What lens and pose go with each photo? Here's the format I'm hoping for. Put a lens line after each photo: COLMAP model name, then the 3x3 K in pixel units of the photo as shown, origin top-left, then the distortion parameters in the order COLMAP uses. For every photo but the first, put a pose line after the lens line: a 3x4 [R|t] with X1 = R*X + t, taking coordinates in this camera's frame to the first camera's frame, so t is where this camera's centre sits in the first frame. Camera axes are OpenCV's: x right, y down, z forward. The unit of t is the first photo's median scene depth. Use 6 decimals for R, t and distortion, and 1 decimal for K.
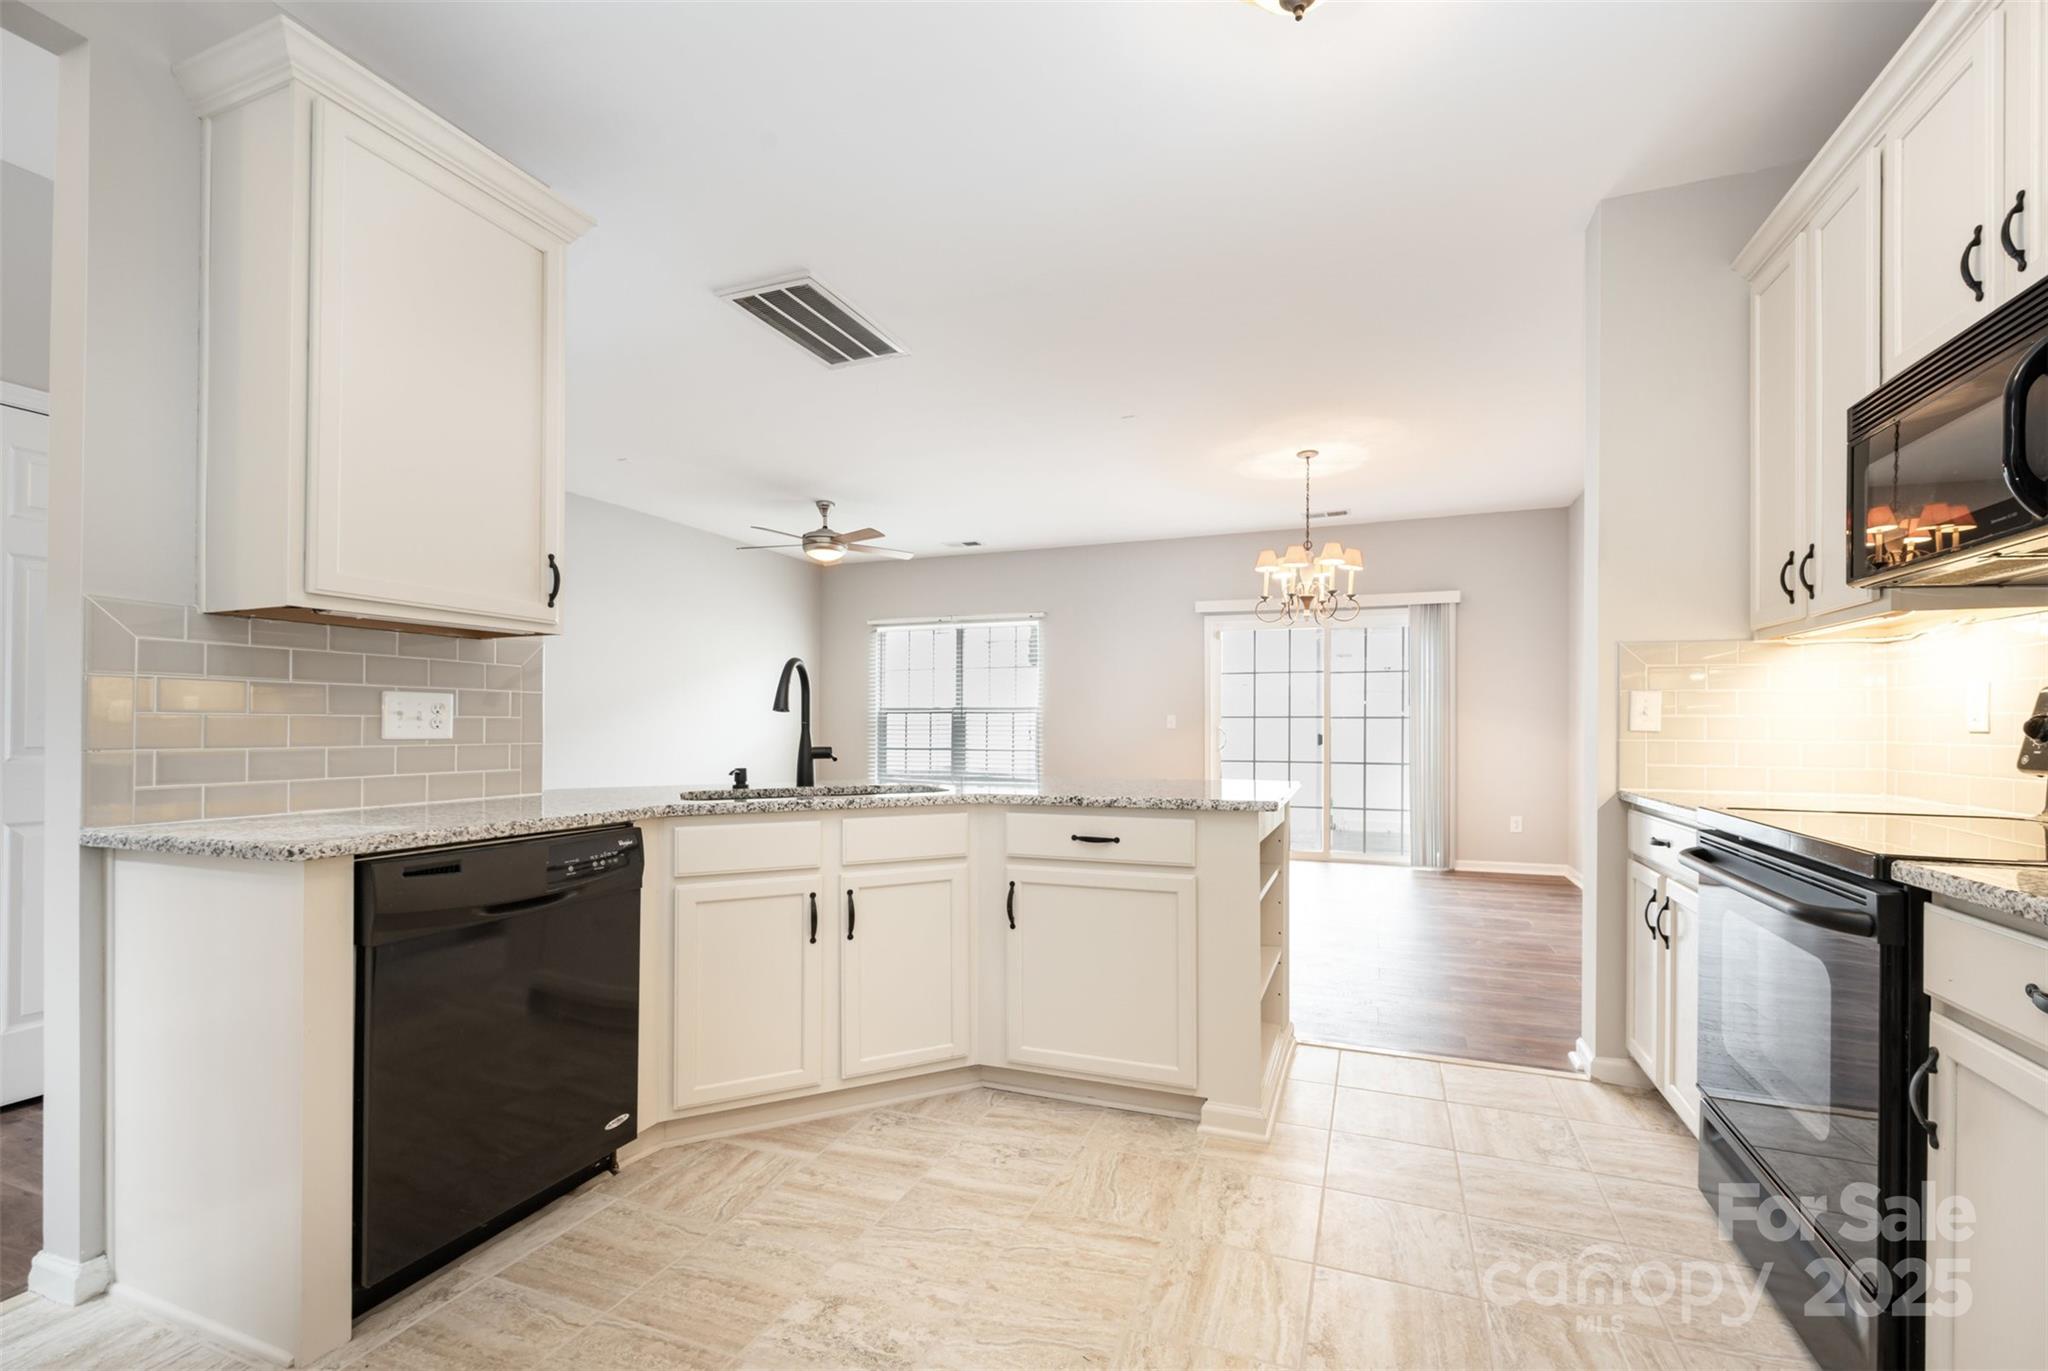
lens RADIAL K [[942.3, 0, 1141.3], [0, 942.3, 728.5], [0, 0, 1]] dist [-0.000520, -0.000251]
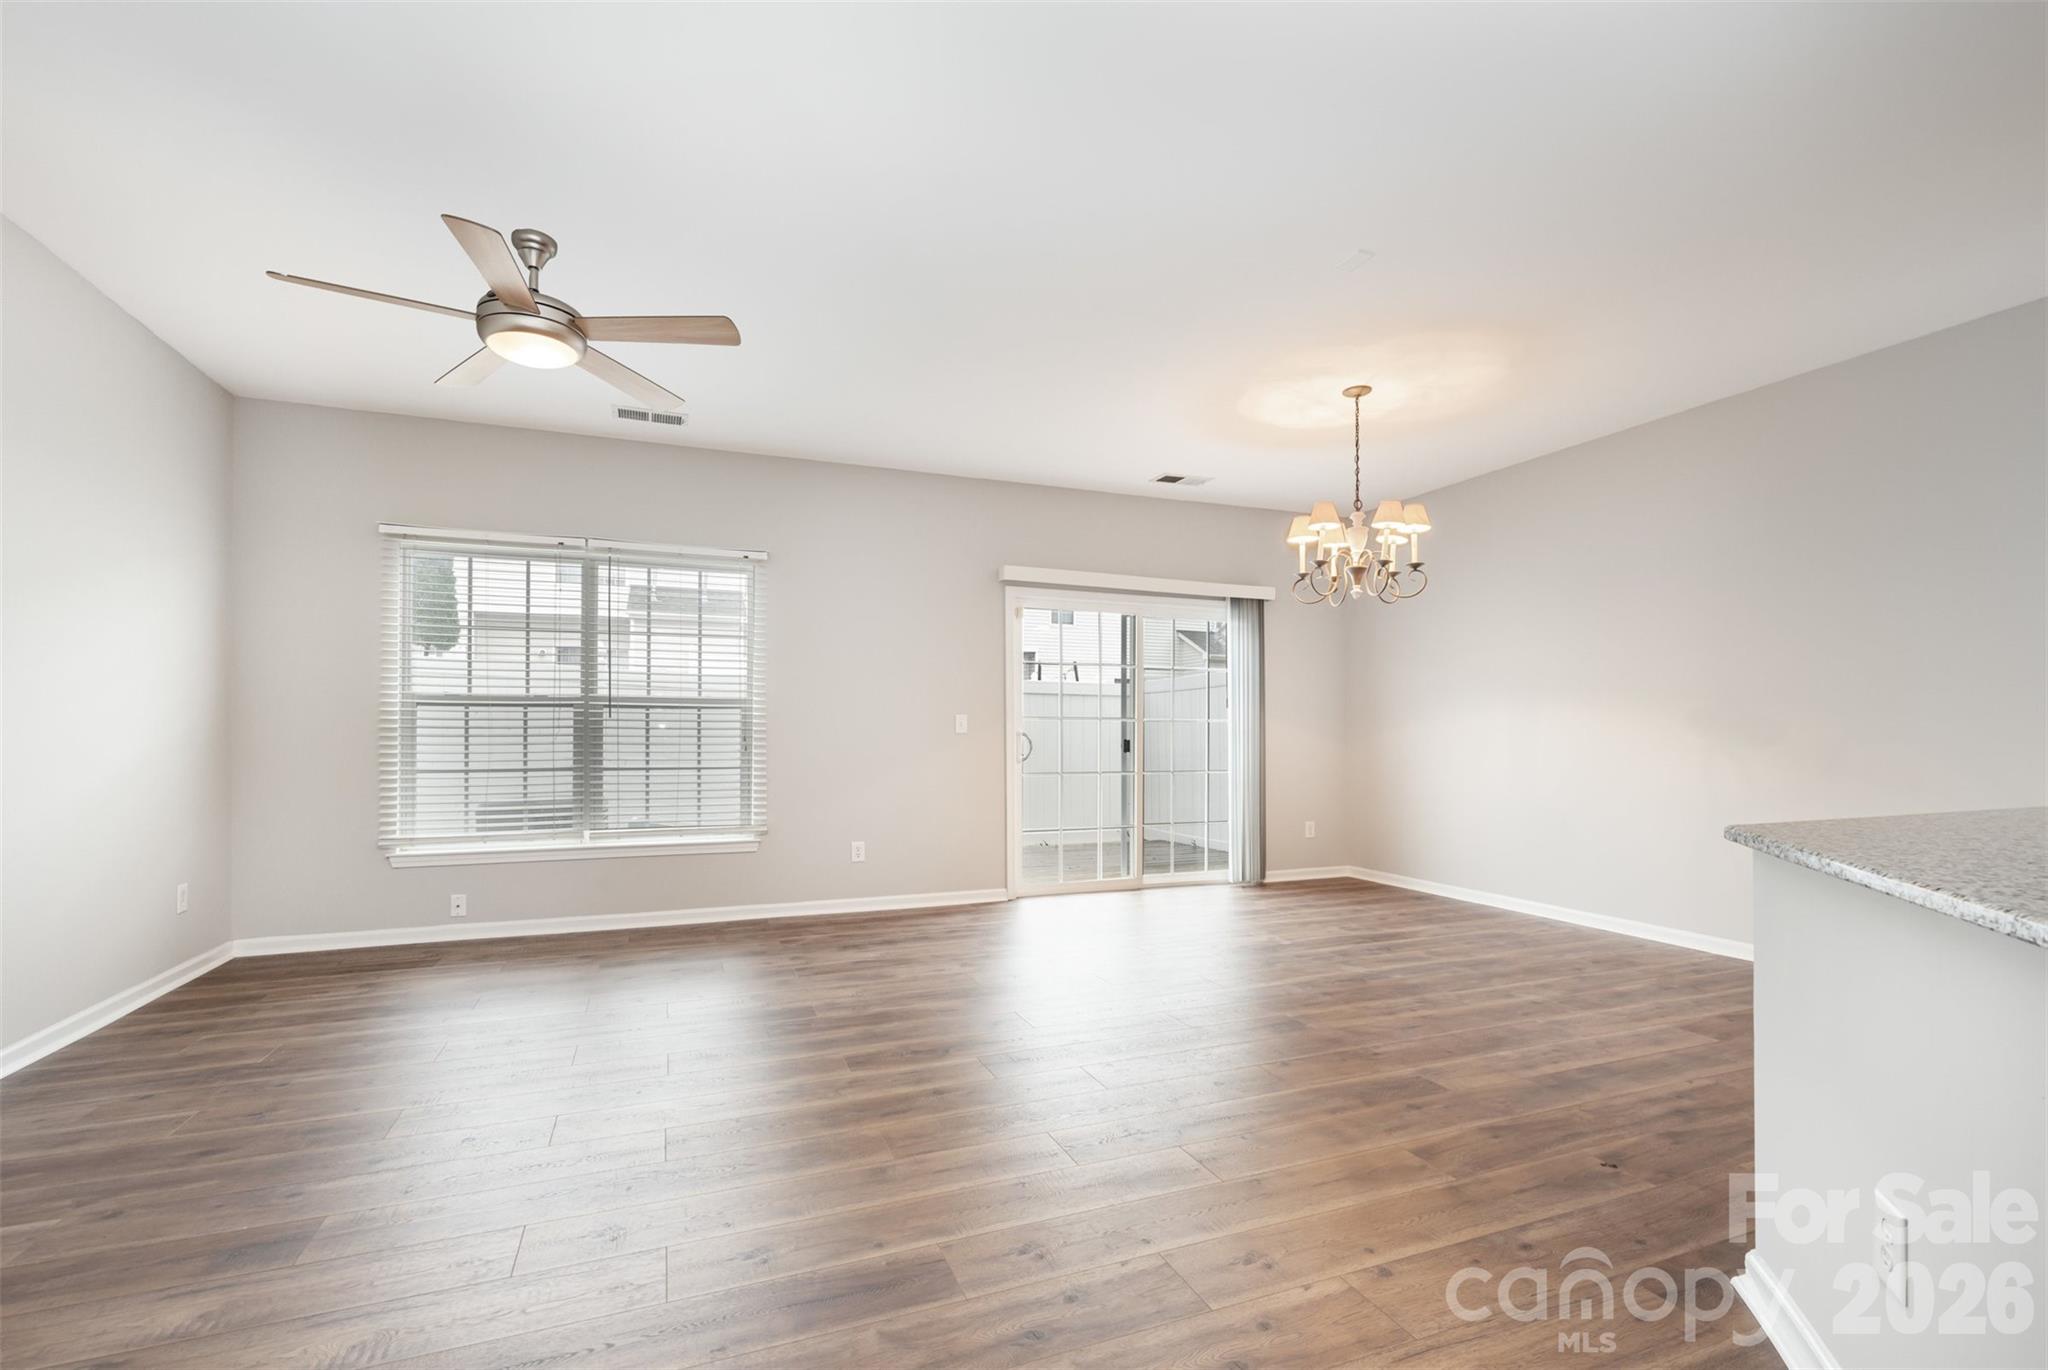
lens RADIAL K [[848.8, 0, 1060.7], [0, 848.8, 710.2], [0, 0, 1]] dist [0.000684, 0.000092]
pose [[0.752806, 0.017227, 0.658016, -0.386717], [-0.000042, 0.999659, -0.026123, -0.000571], [-0.658242, 0.019638, 0.752550, 0.498523]]
